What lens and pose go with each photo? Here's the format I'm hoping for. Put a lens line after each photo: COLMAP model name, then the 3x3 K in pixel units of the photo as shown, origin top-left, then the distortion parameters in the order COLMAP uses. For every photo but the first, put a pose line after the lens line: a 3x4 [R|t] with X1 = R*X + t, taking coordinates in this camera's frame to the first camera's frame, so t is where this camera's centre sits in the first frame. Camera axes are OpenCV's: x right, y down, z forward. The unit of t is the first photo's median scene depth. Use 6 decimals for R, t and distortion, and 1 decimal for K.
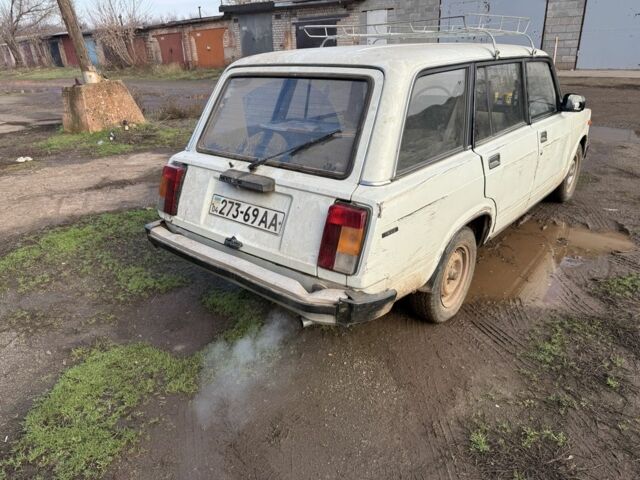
lens RADIAL K [[472.2, 0, 323.9], [0, 472.2, 239.7], [0, 0, 1]] dist [-0.002519, -0.017462]
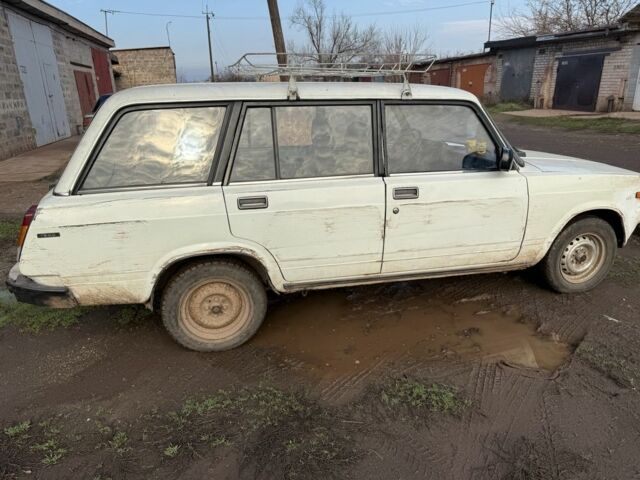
lens RADIAL K [[472.2, 0, 318.4], [0, 472.2, 239.6], [0, 0, 1]] dist [-0.002519, -0.017462]
pose [[0.799966, 0.199373, -0.565955, 0.145968], [-0.235389, 0.971853, 0.009644, -0.019004], [0.551948, 0.125504, 0.824380, 0.040454]]
